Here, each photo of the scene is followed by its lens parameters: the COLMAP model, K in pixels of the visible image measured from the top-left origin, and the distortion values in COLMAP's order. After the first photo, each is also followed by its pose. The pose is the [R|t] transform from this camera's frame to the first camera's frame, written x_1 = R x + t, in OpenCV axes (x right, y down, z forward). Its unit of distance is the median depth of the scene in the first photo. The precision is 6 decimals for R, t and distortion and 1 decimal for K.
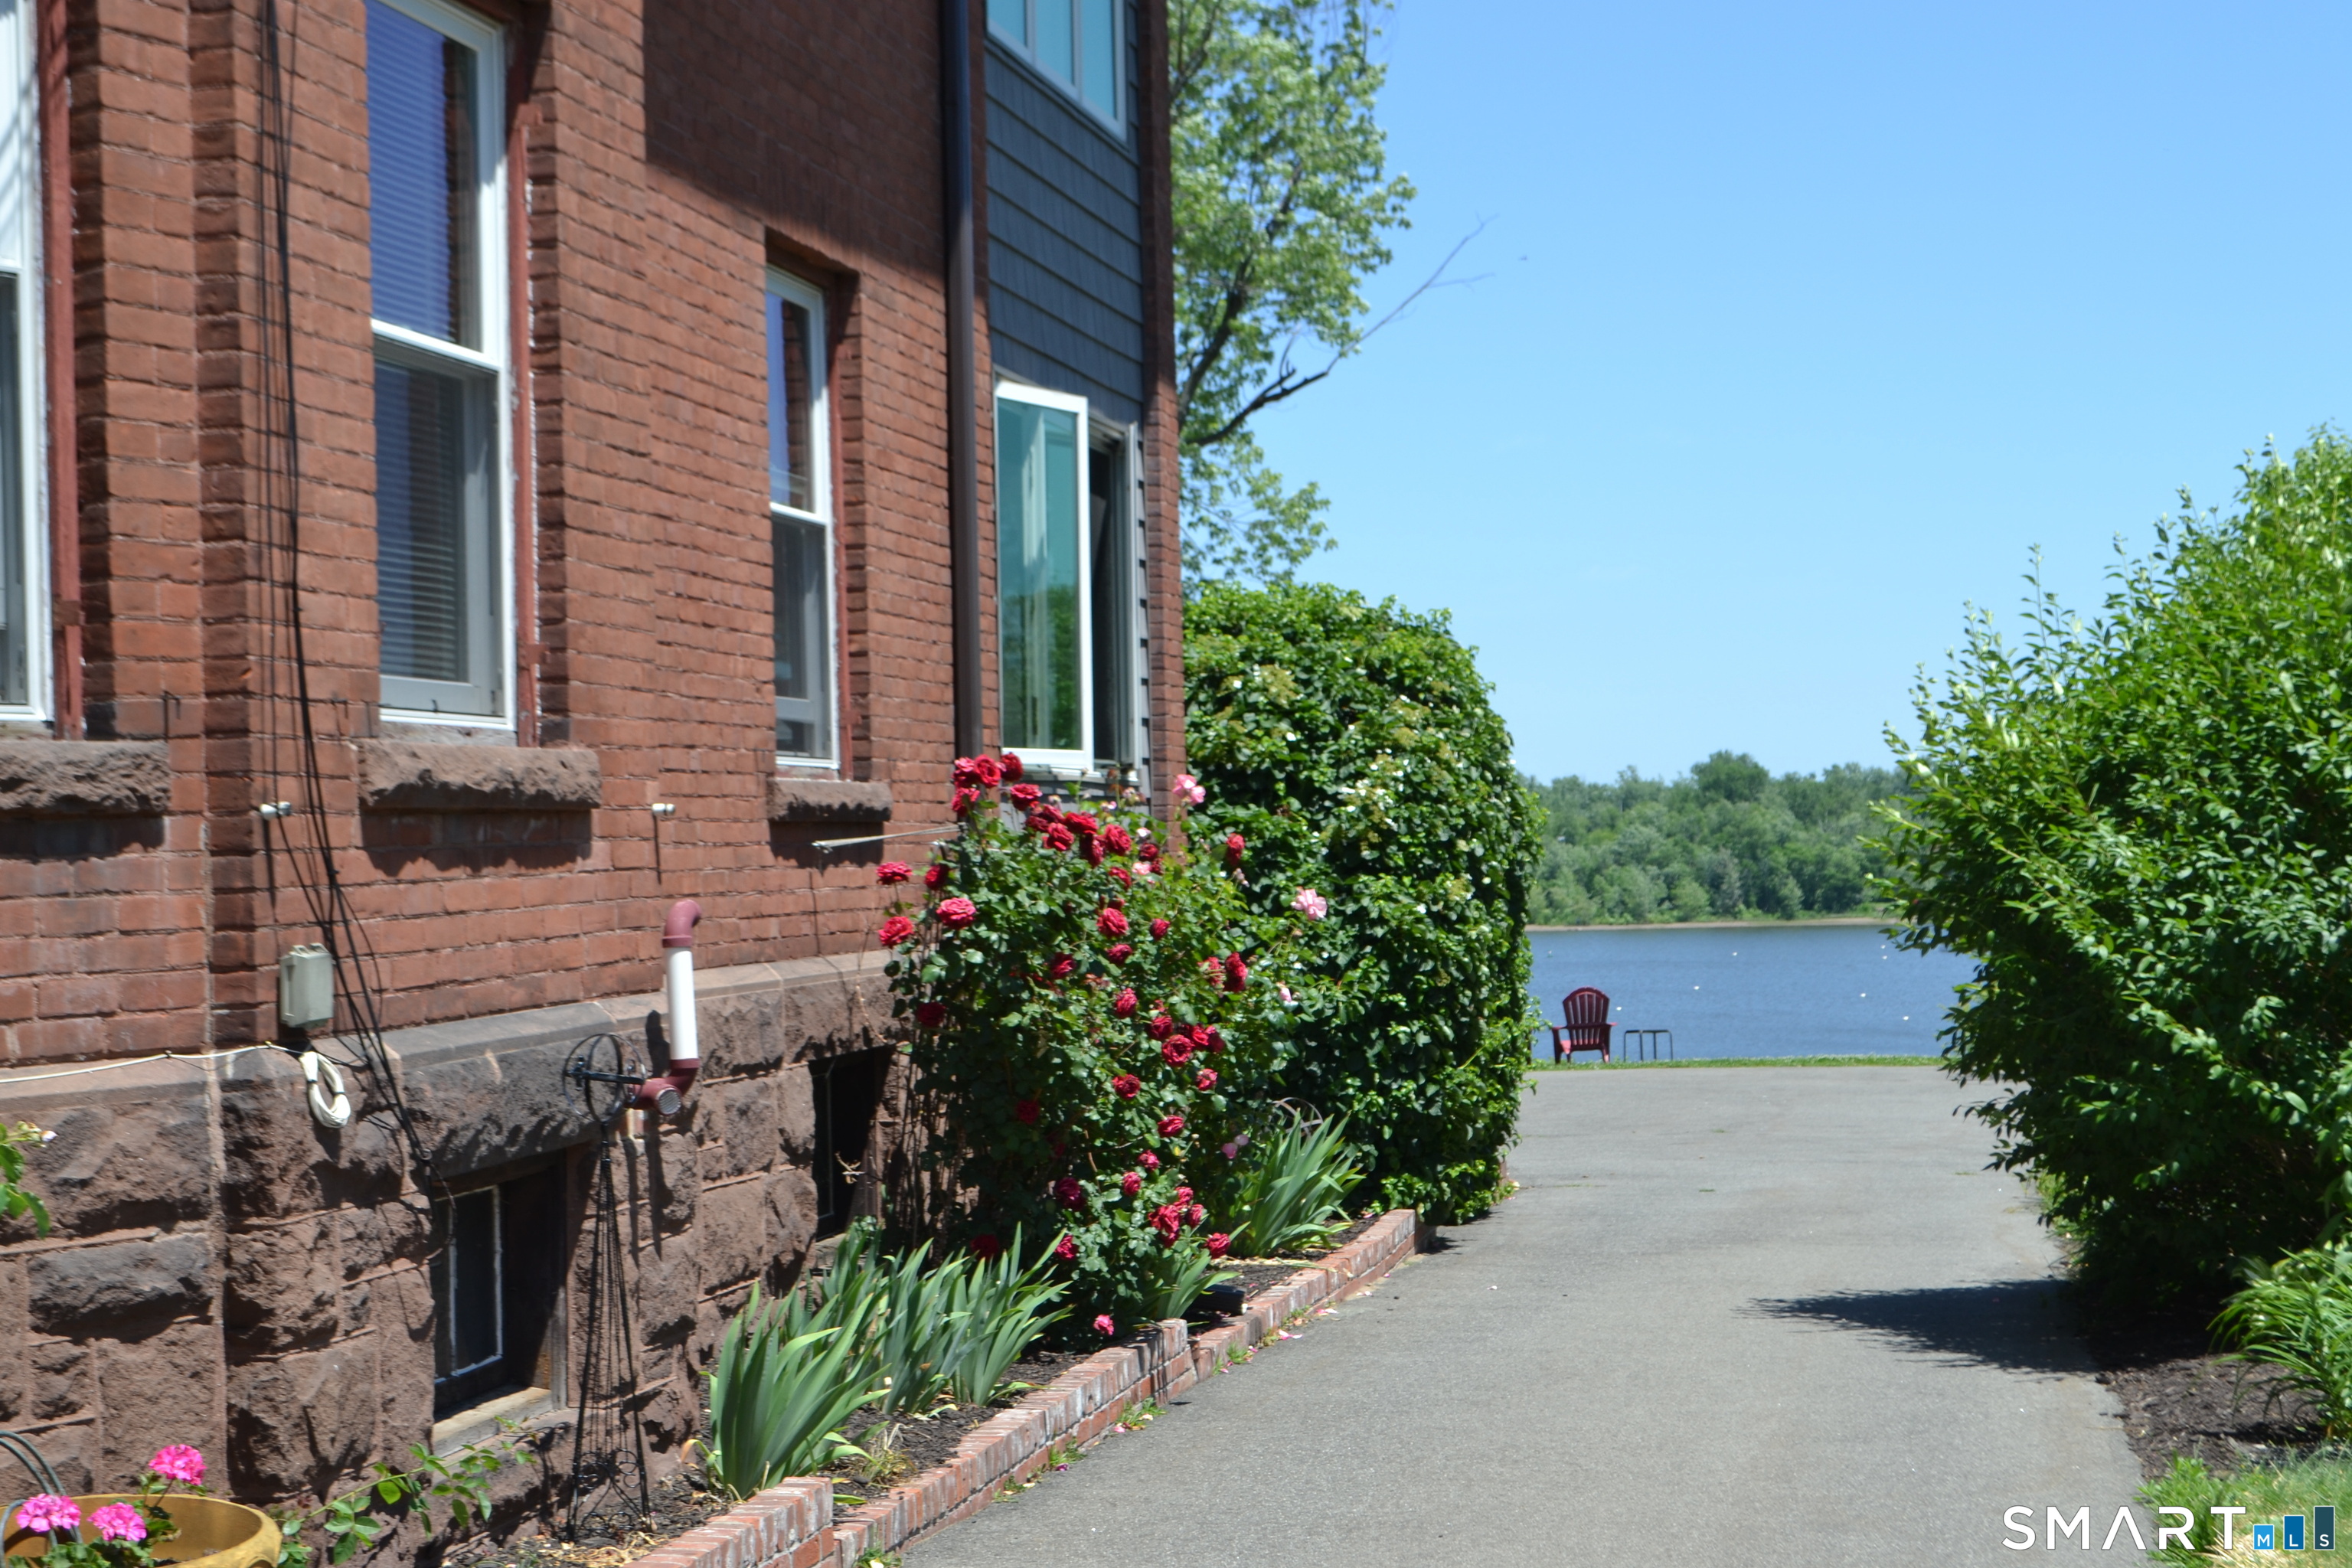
lens RADIAL K [[3863.8, 0, 1174.4], [0, 3863.8, 785.4], [0, 0, 1]] dist [0.008963, 0.000000]
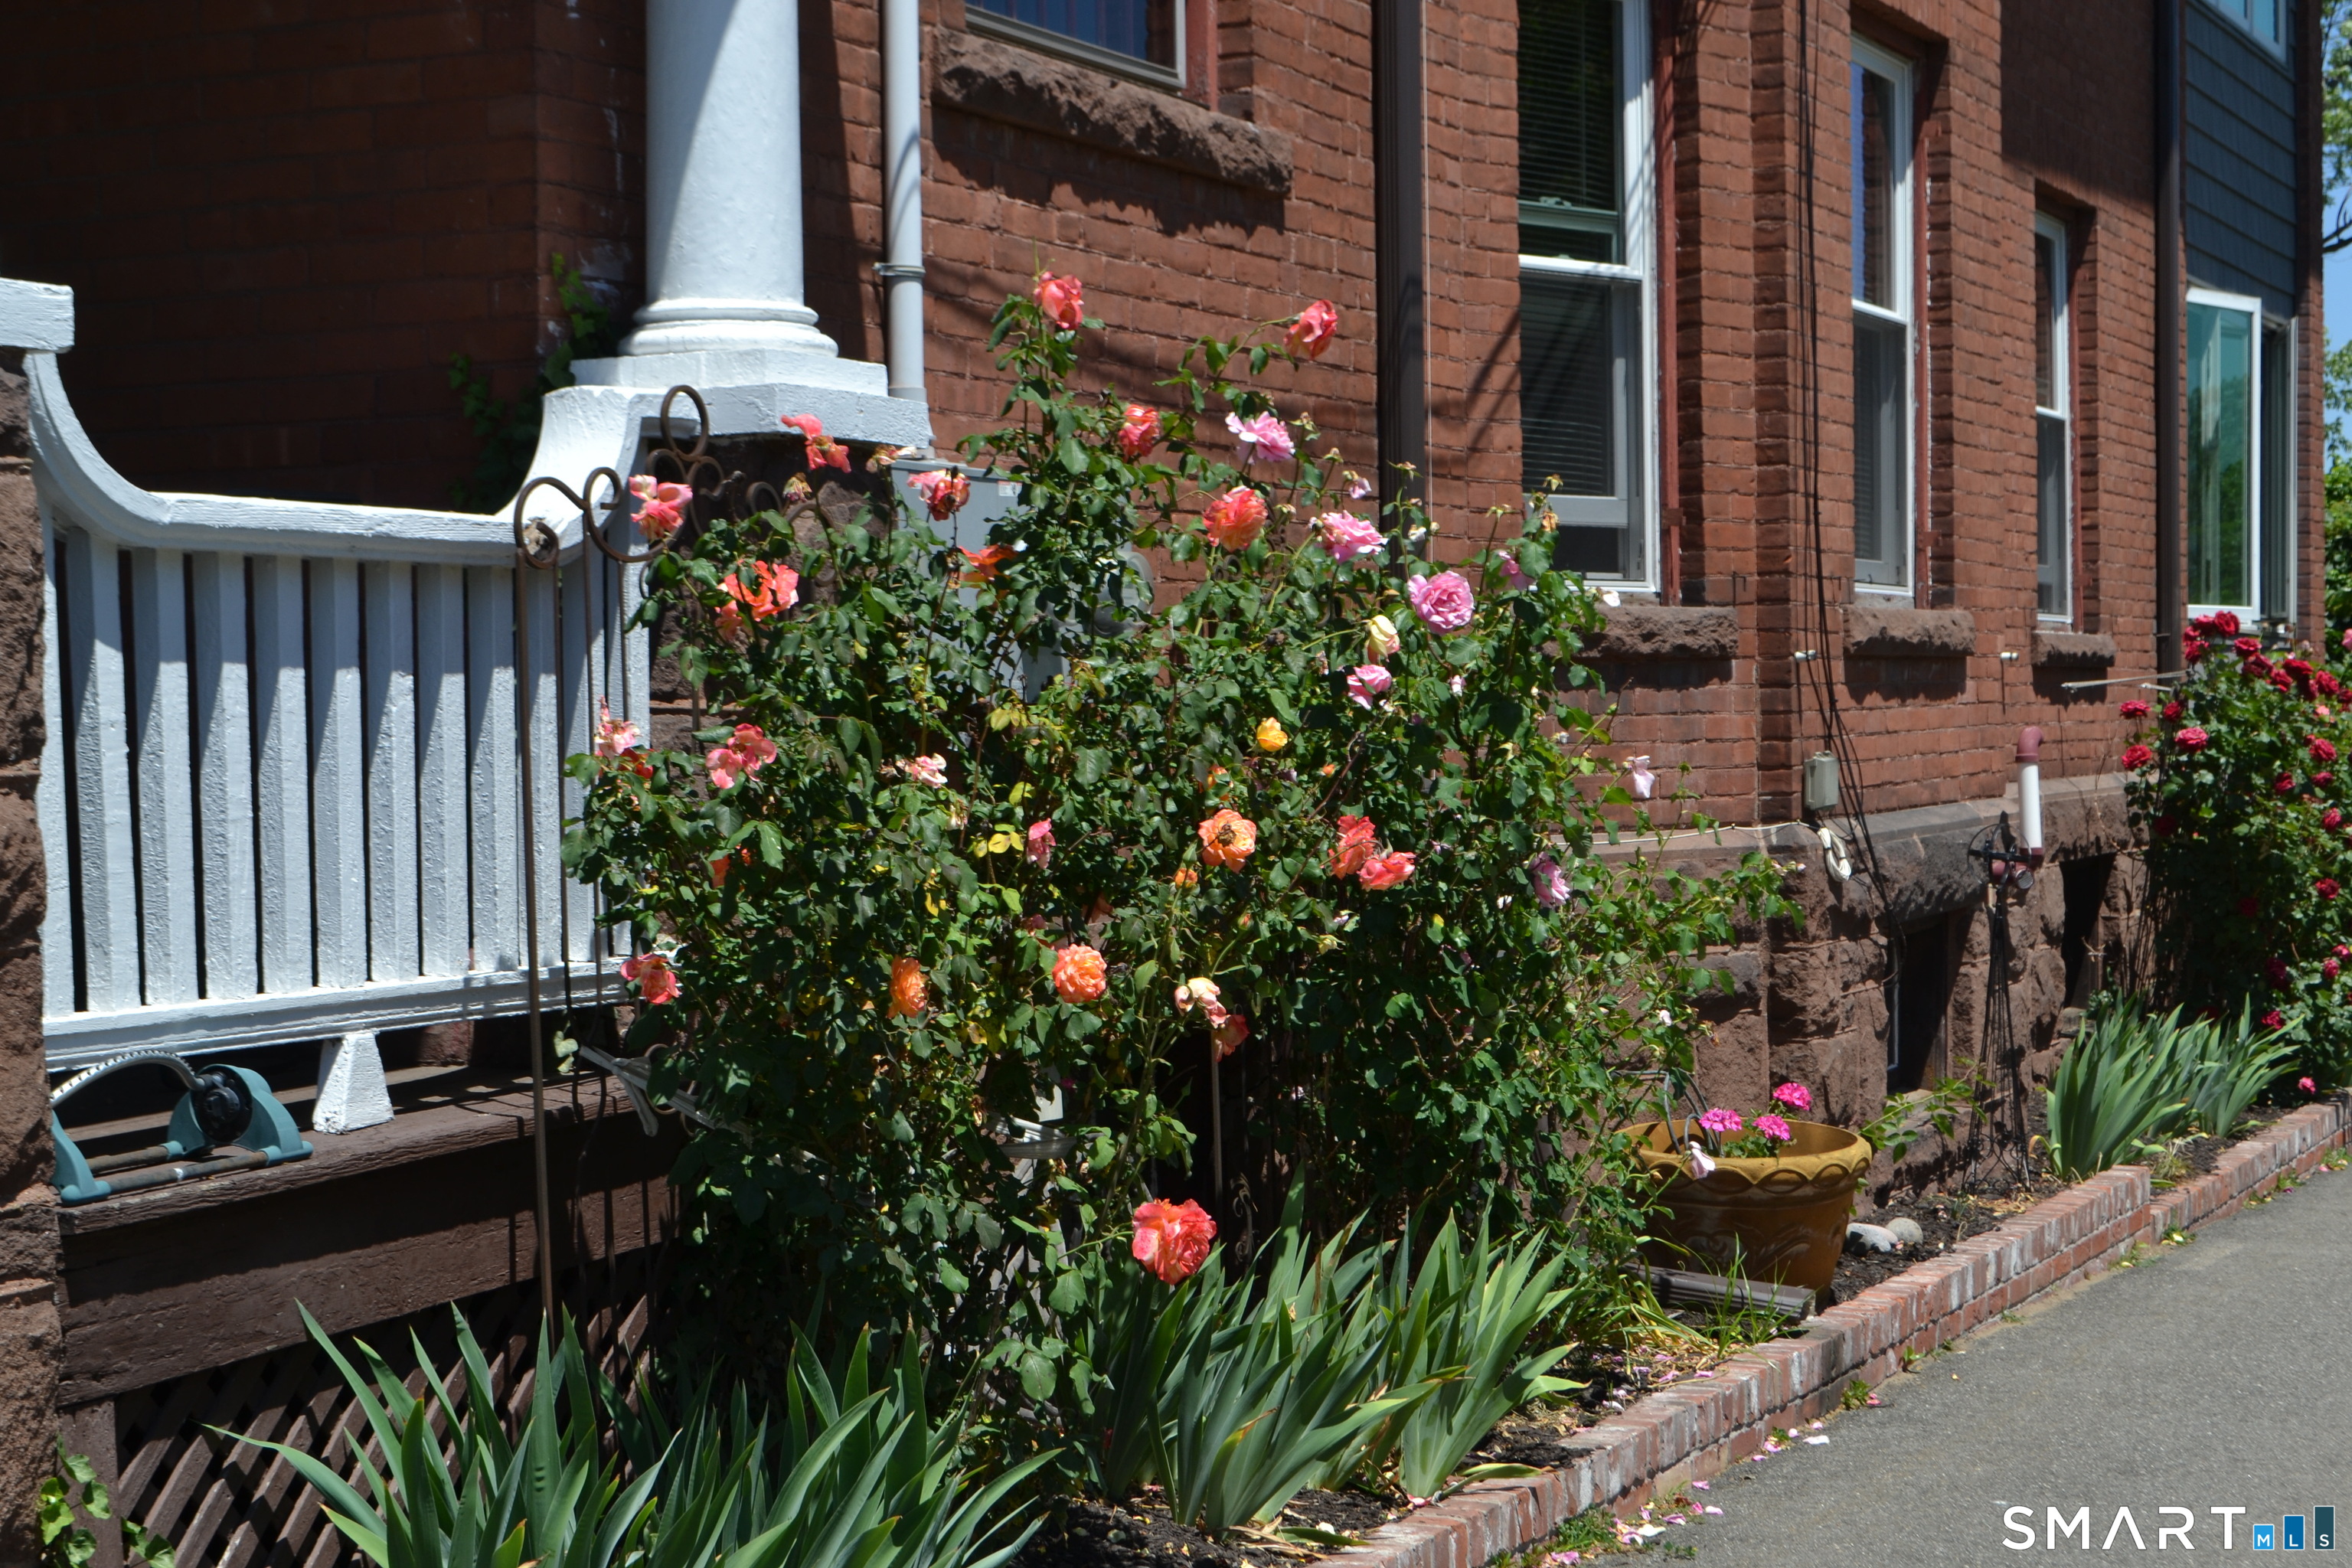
lens RADIAL K [[3863.8, 0, 1179.4], [0, 3863.8, 783.4], [0, 0, 1]] dist [0.008963, 0.000000]
pose [[0.969046, 0.017785, -0.246240, -0.086223], [-0.007788, 0.999108, 0.041514, -0.003165], [0.246758, -0.038311, 0.968319, -0.346755]]
